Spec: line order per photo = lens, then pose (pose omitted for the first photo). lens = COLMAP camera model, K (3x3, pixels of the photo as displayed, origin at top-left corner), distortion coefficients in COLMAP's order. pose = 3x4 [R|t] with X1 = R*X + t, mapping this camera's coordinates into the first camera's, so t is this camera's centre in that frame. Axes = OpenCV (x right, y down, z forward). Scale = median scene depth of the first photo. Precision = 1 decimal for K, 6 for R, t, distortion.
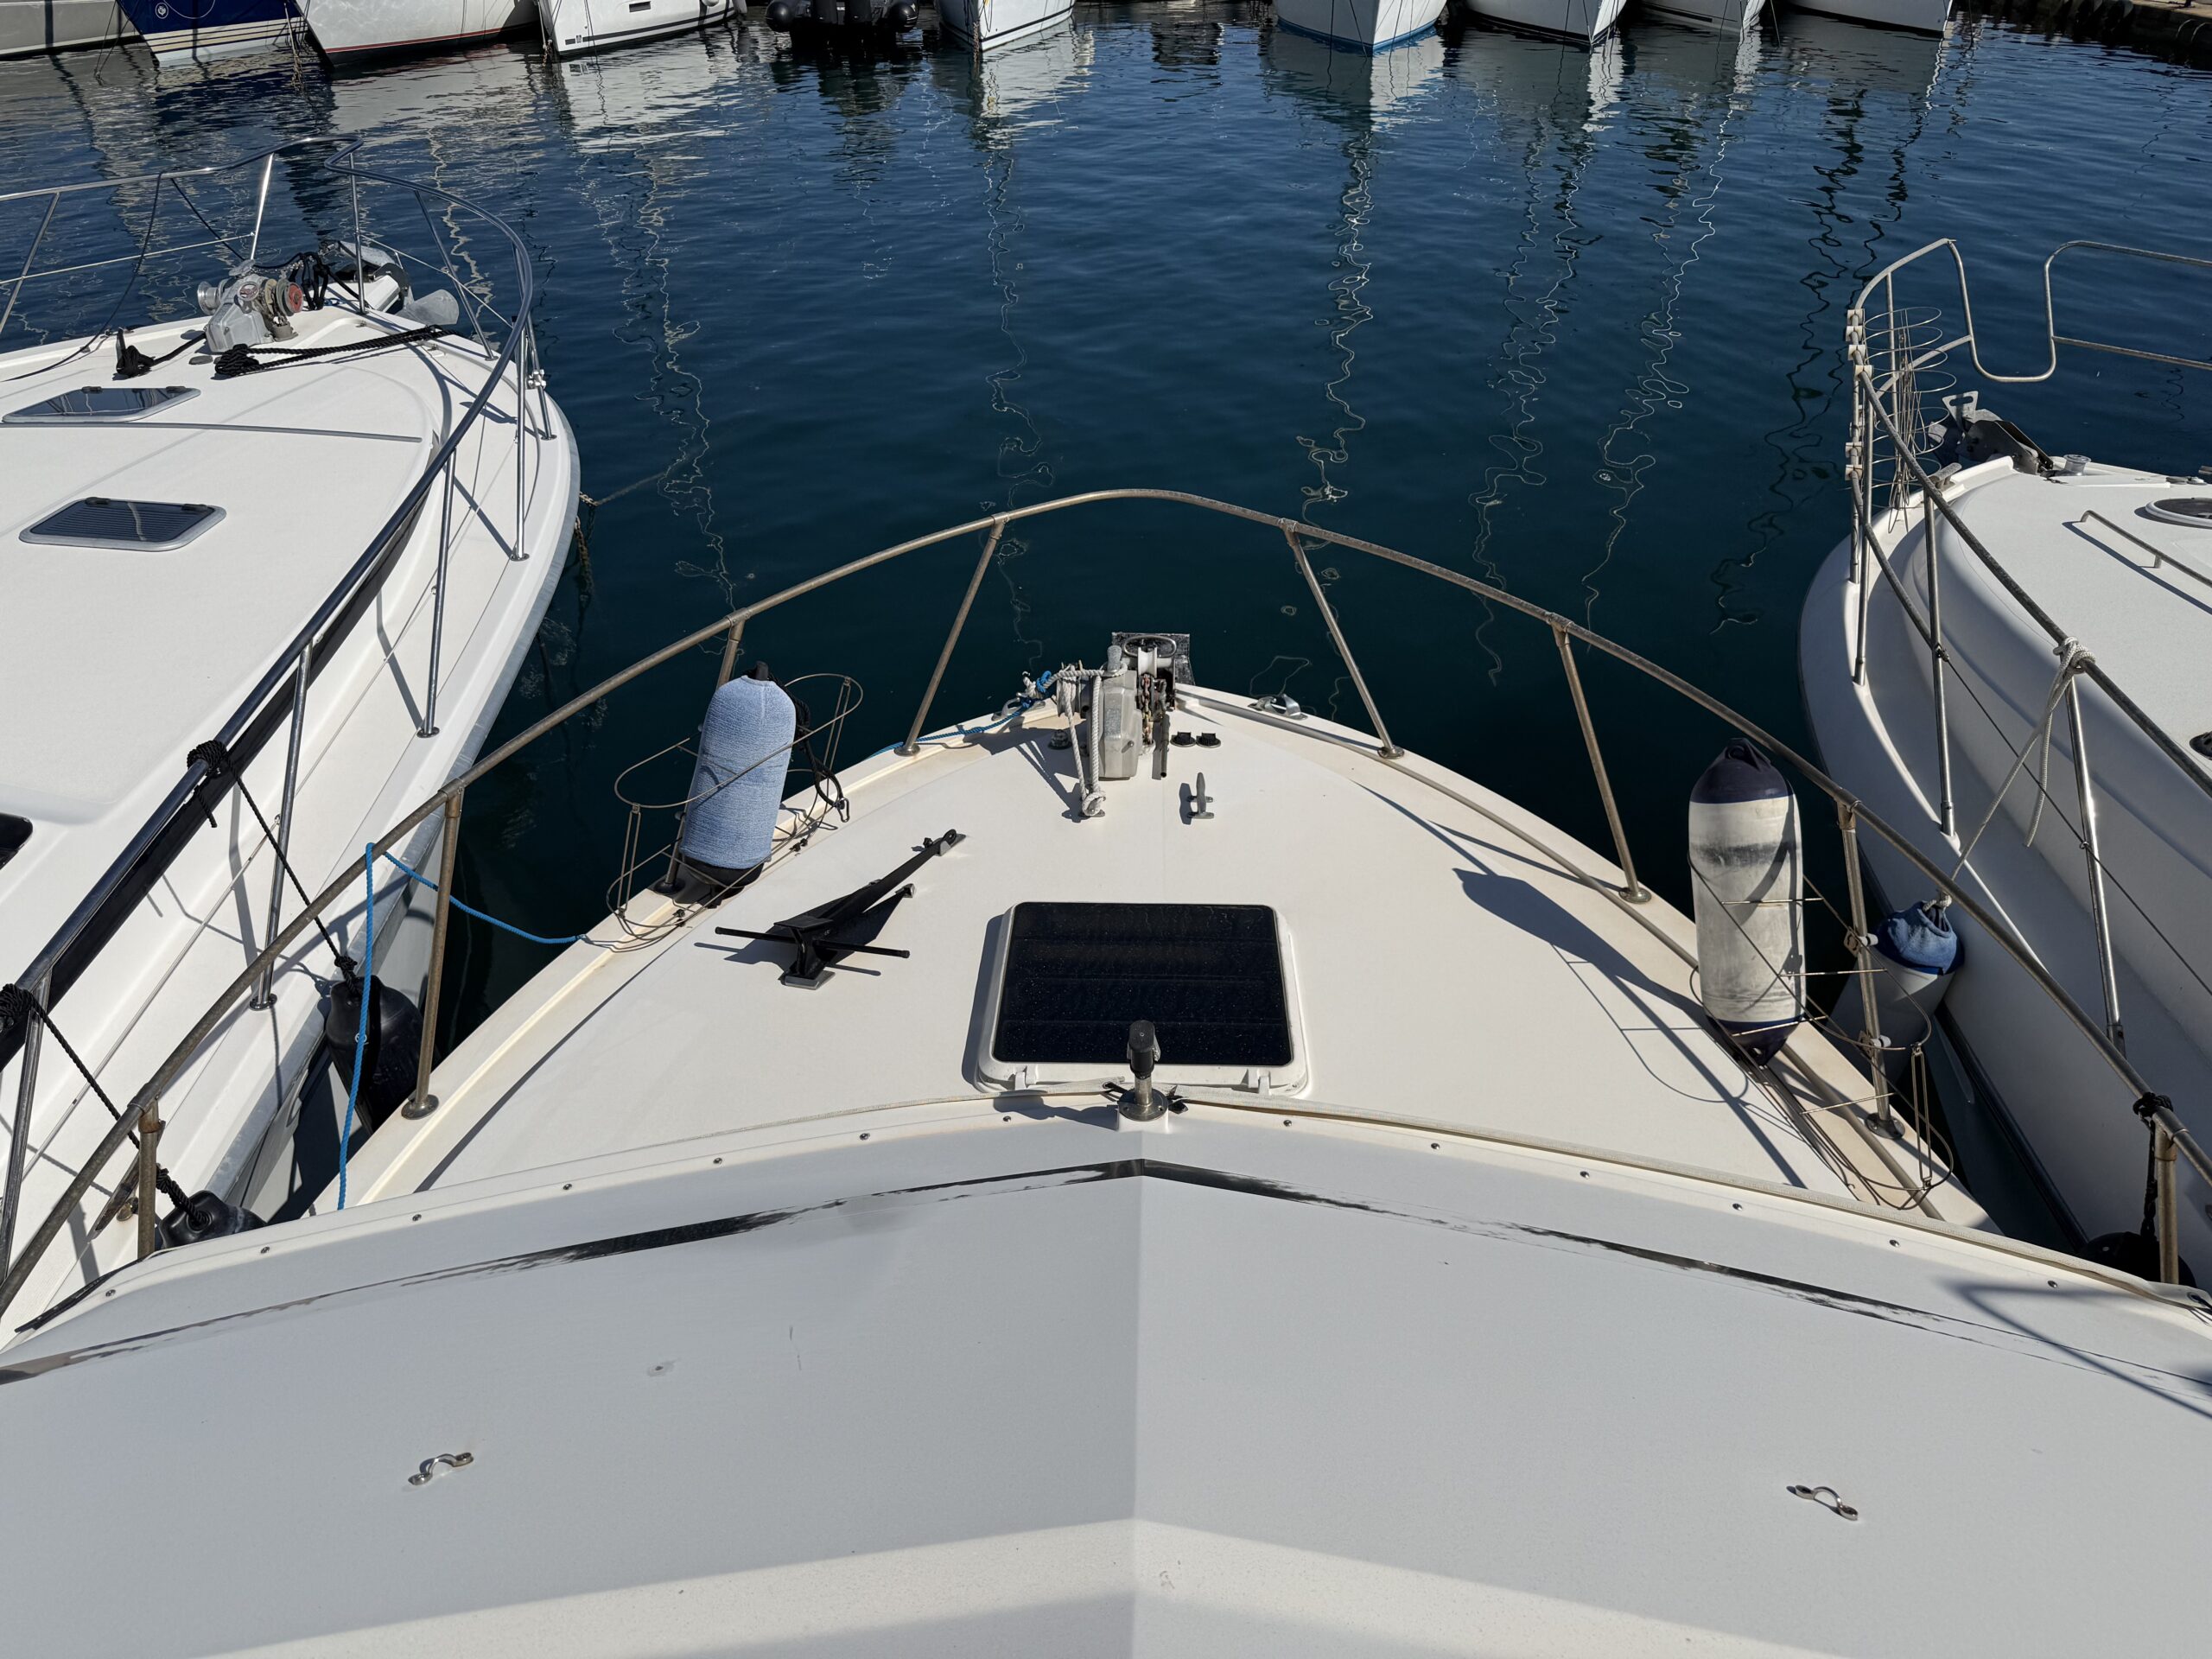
lens RADIAL K [[1531.2, 0, 1121.2], [0, 1531.2, 832.0], [0, 0, 1]] dist [0.007191, -0.001314]
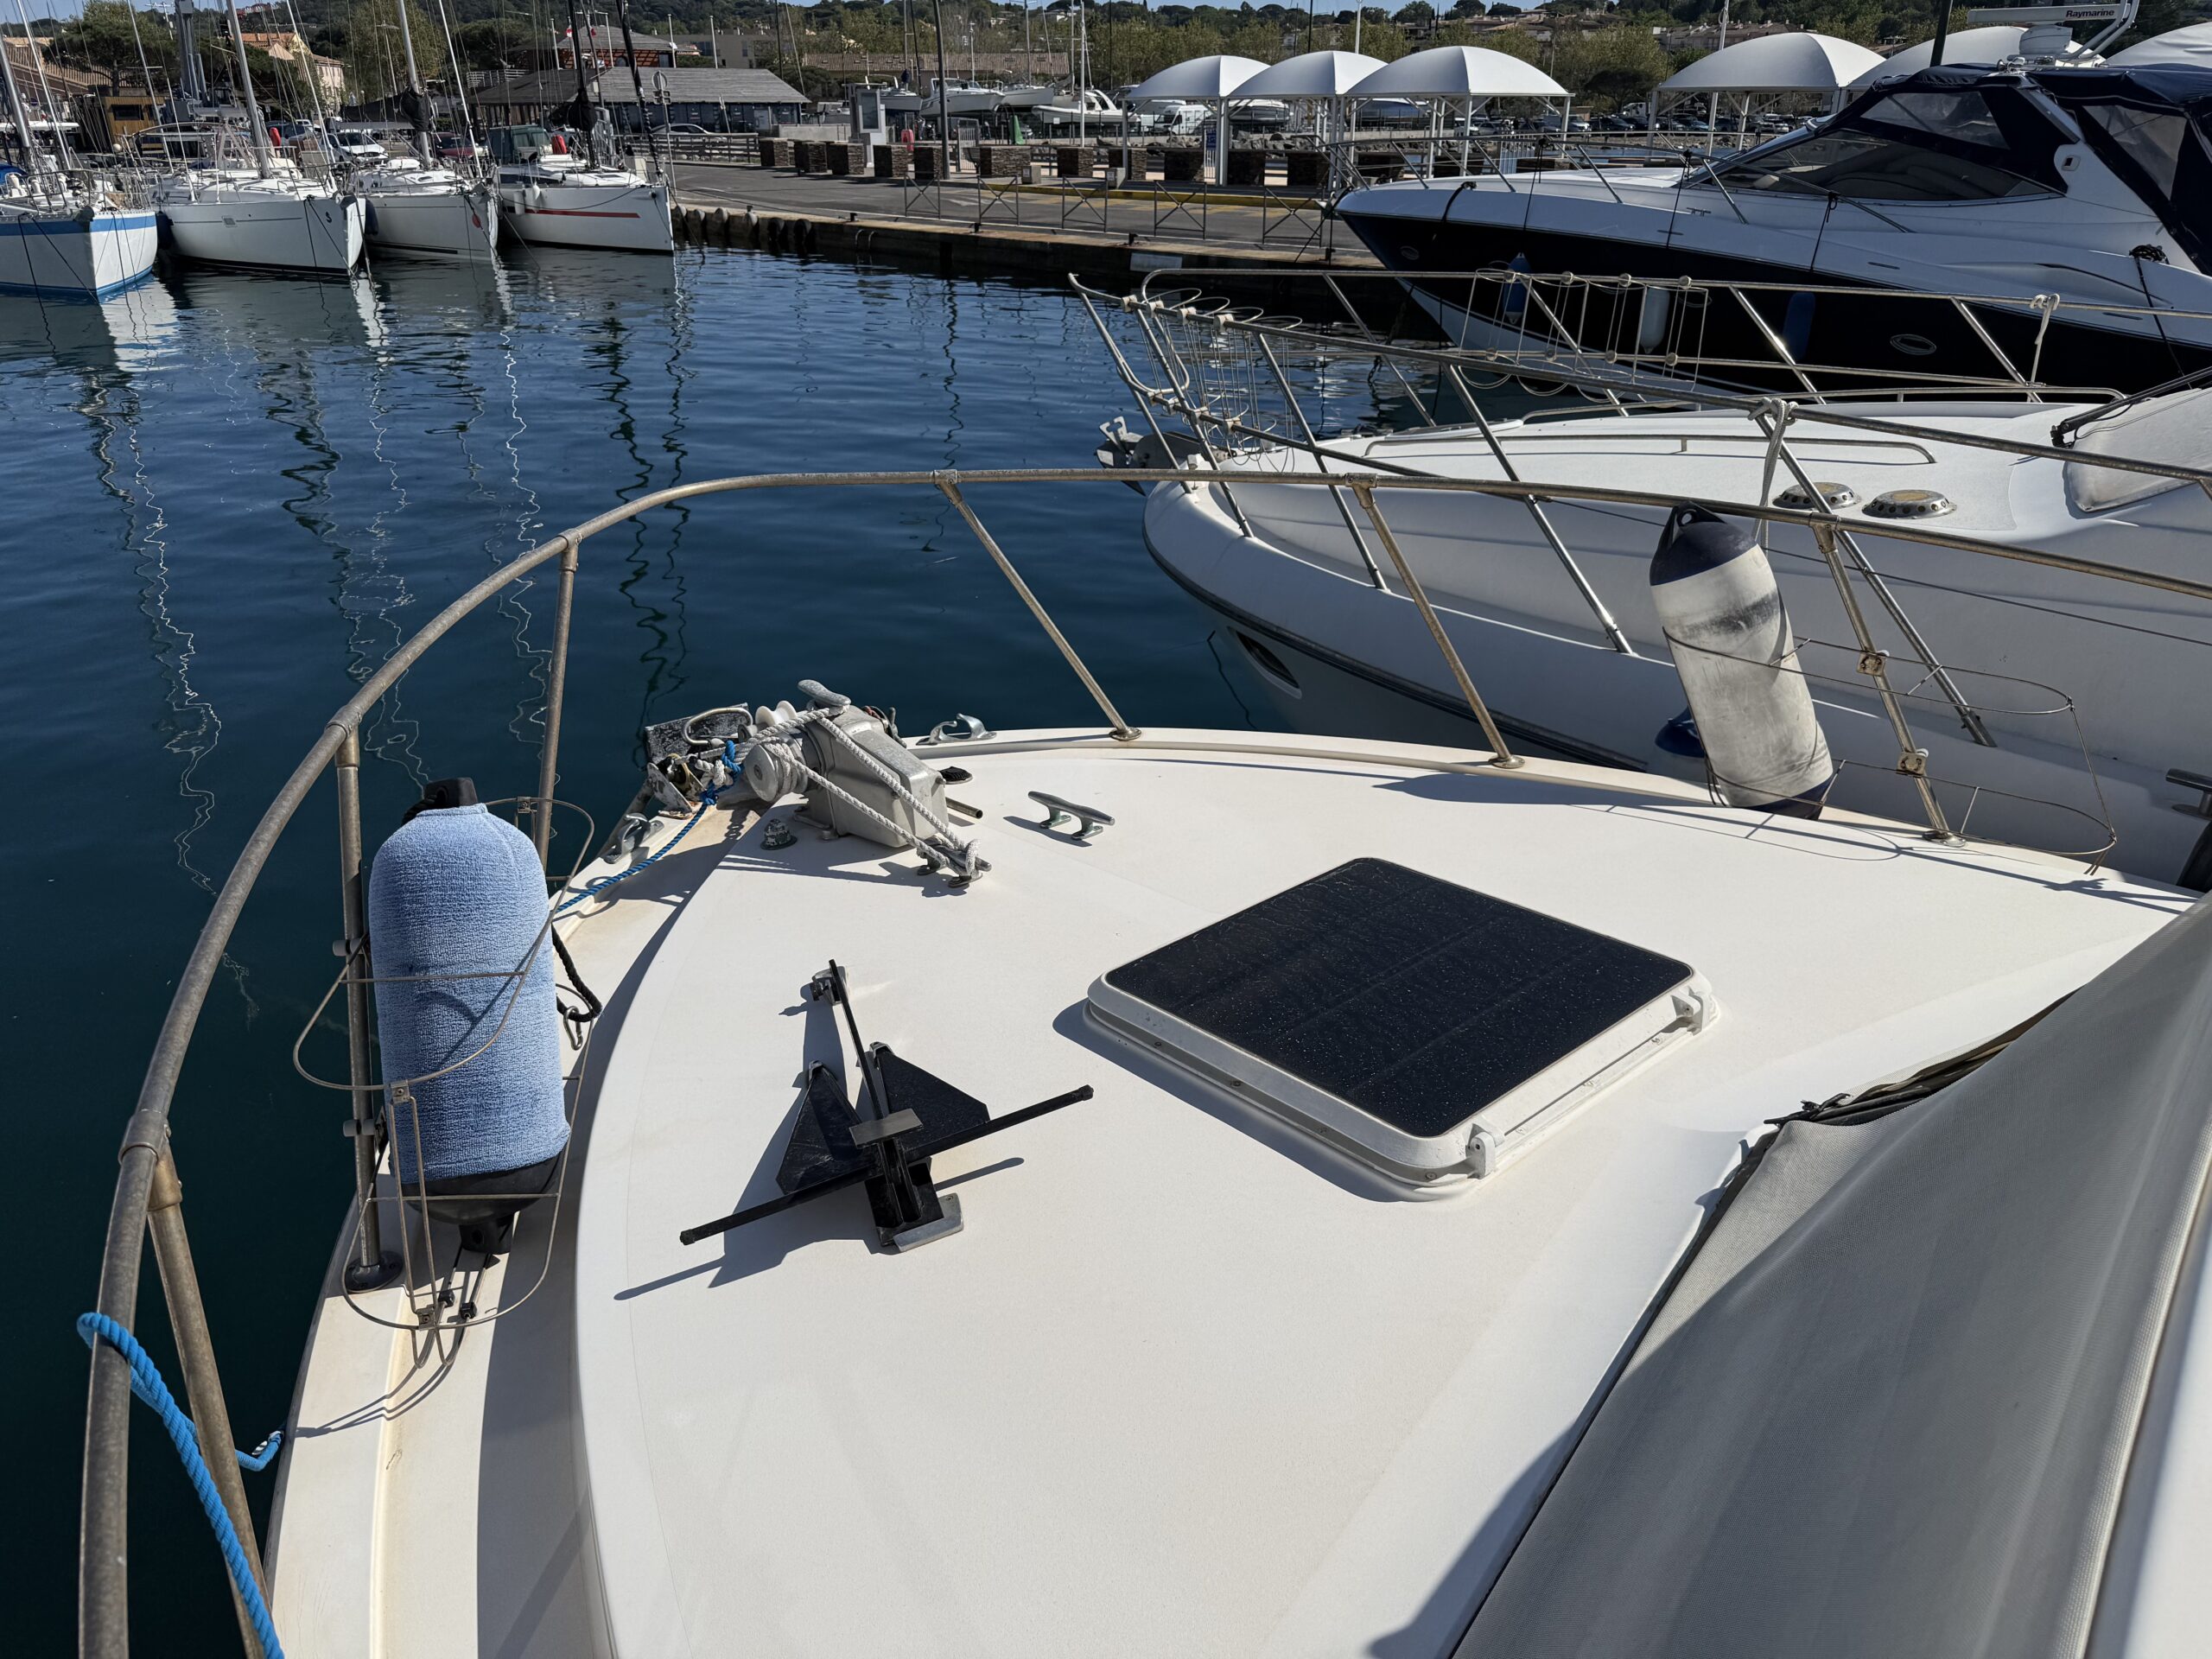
lens RADIAL K [[1531.2, 0, 1121.2], [0, 1531.2, 832.0], [0, 0, 1]] dist [0.007191, -0.001314]
pose [[0.731278, -0.295815, 0.614594, -0.395616], [0.378002, 0.925796, -0.004165, -0.002515], [-0.567756, 0.235363, 0.788833, 0.453107]]
